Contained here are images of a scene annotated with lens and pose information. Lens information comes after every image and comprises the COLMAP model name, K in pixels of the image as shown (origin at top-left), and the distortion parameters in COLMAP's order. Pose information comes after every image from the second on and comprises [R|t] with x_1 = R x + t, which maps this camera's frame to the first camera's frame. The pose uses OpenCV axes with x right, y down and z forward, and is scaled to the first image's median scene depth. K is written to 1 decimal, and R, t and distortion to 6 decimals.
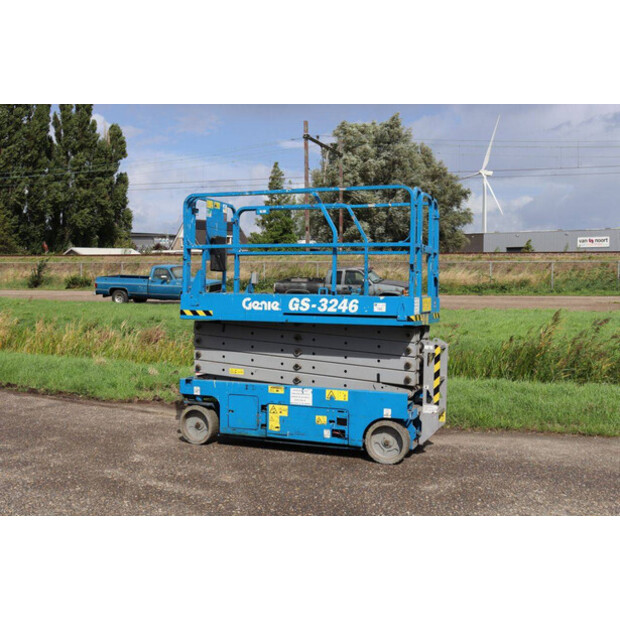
lens RADIAL K [[749.8, 0, 310.0], [0, 749.8, 310.0], [0, 0, 1]] dist [0.002000, 0.001176]
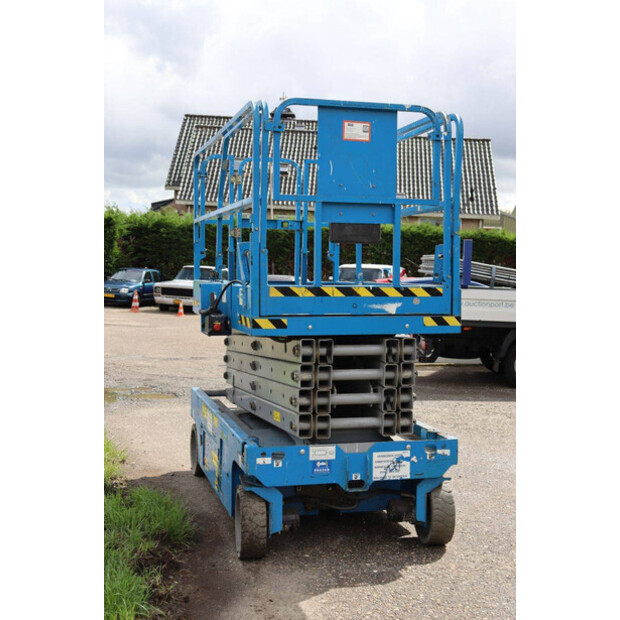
lens RADIAL K [[842.3, 0, 310.0], [0, 842.3, 310.0], [0, 0, 1]] dist [0.046838, 0.038853]
pose [[-0.601322, -0.056150, 0.797031, -0.646894], [0.000245, 0.997515, 0.070458, -0.053982], [-0.799007, 0.042563, -0.599814, 1.590133]]
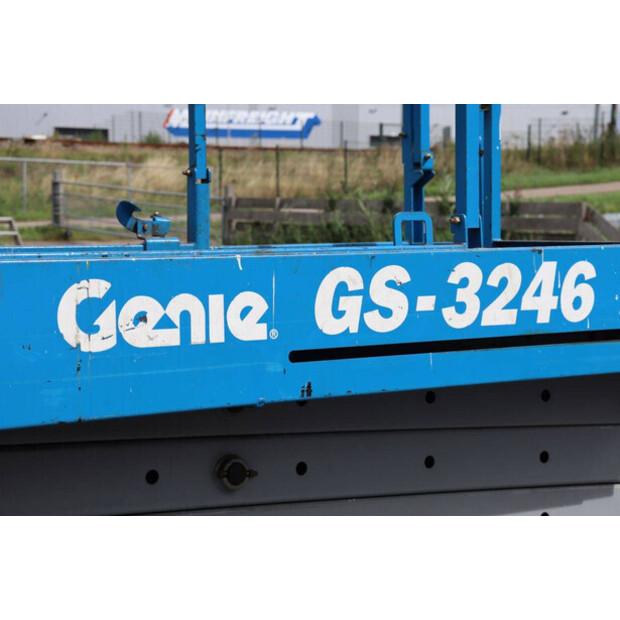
lens RADIAL K [[1492.7, 0, 310.0], [0, 1492.7, 310.0], [0, 0, 1]] dist [0.033325, 0.221655]
pose [[0.554757, -0.066901, 0.829318, -0.339570], [0.042473, 0.997740, 0.052076, -0.025466], [-0.830928, 0.006334, 0.556344, 0.796795]]
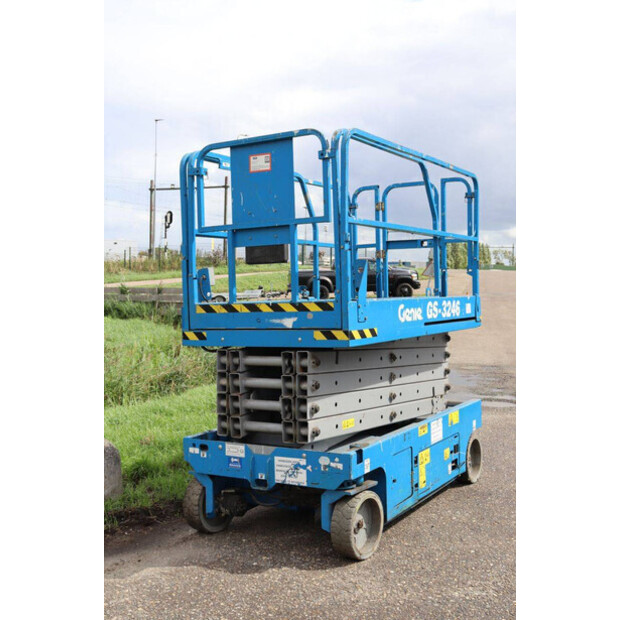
lens RADIAL K [[749.8, 0, 310.0], [0, 749.8, 310.0], [0, 0, 1]] dist [0.002000, 0.001176]
pose [[0.148965, -0.037350, 0.988137, -0.779025], [0.051368, 0.998229, 0.029987, -0.036455], [-0.987507, 0.046292, 0.150620, 1.006815]]
